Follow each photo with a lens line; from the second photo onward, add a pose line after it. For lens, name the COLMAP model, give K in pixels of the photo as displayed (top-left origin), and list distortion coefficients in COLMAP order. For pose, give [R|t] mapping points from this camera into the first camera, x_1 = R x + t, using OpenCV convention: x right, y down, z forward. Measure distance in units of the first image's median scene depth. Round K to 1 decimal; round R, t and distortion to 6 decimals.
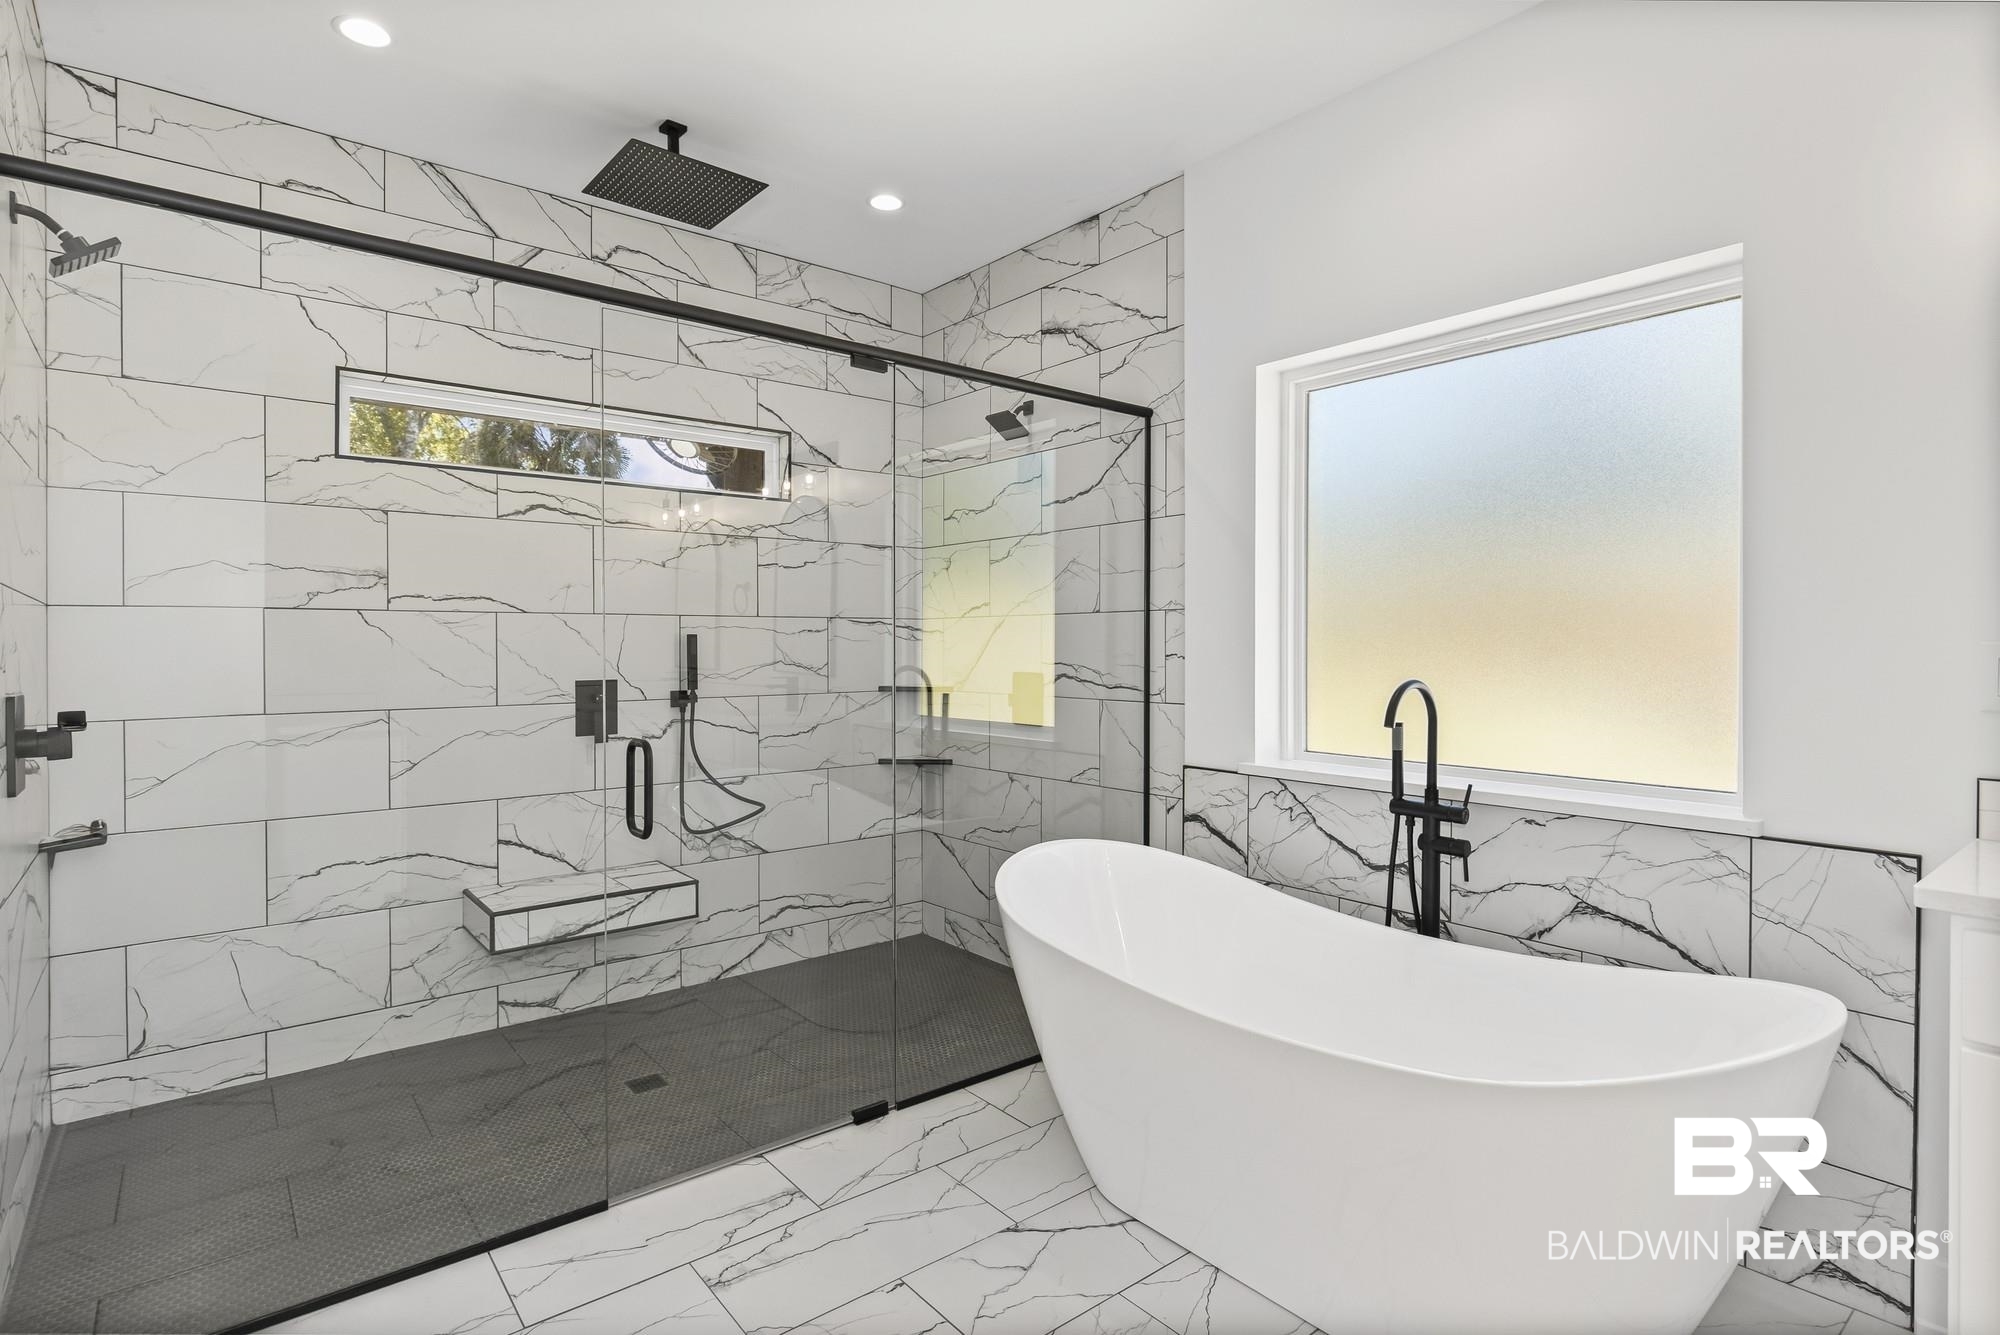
lens RADIAL K [[999.4, 0, 995.8], [0, 999.4, 659.6], [0, 0, 1]] dist [-0.000716, 0.000375]
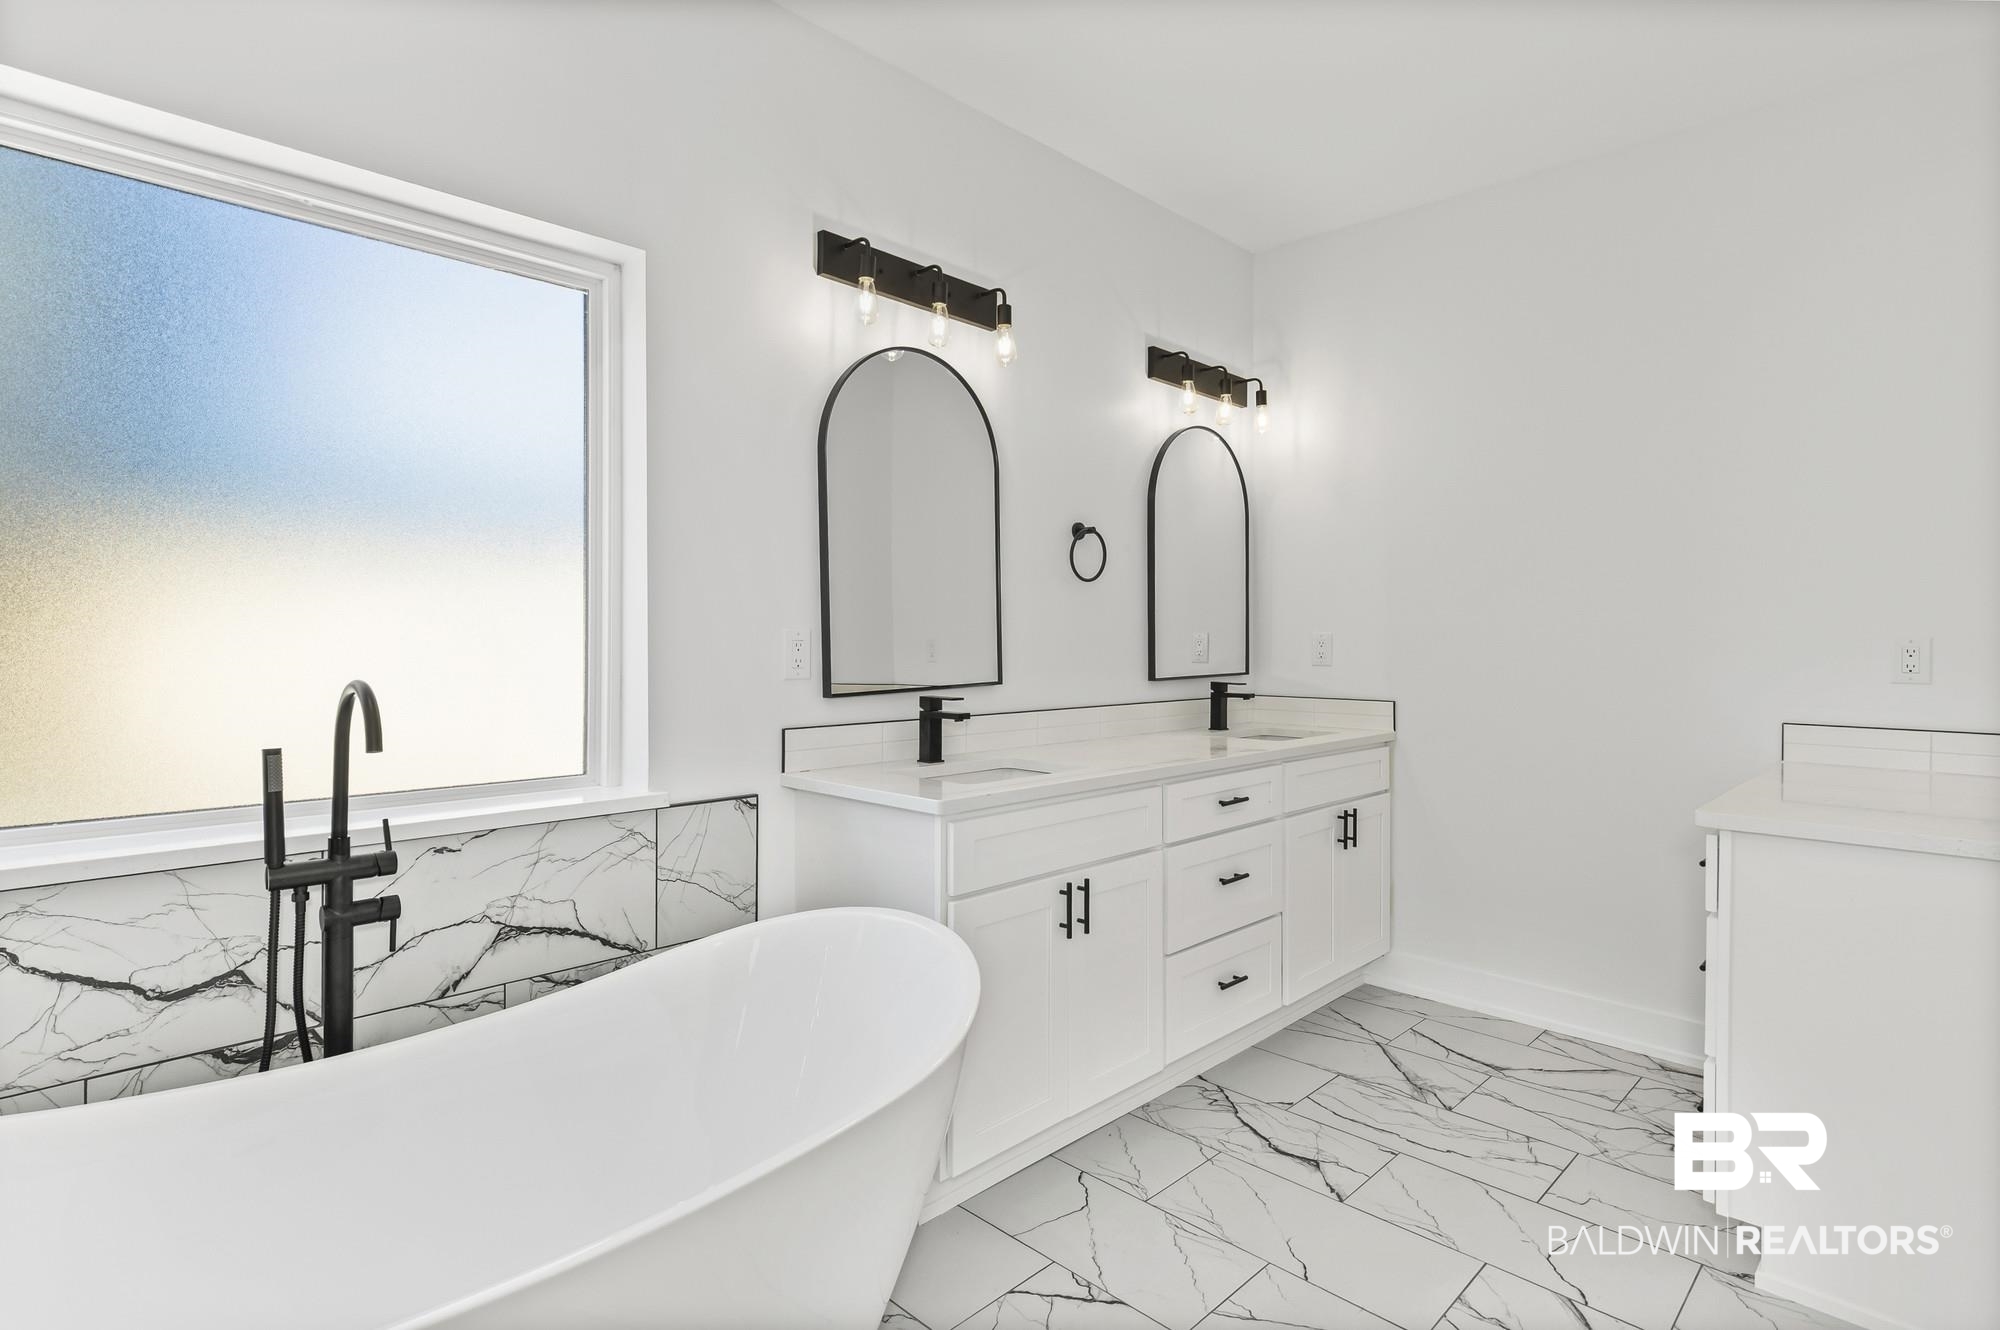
lens RADIAL K [[999.4, 0, 995.5], [0, 999.4, 648.8], [0, 0, 1]] dist [-0.000716, 0.000375]
pose [[-0.098452, -0.012981, 0.995057, -0.294168], [0.012353, 0.999822, 0.014266, -0.004416], [-0.995065, 0.013696, -0.098274, 0.623206]]
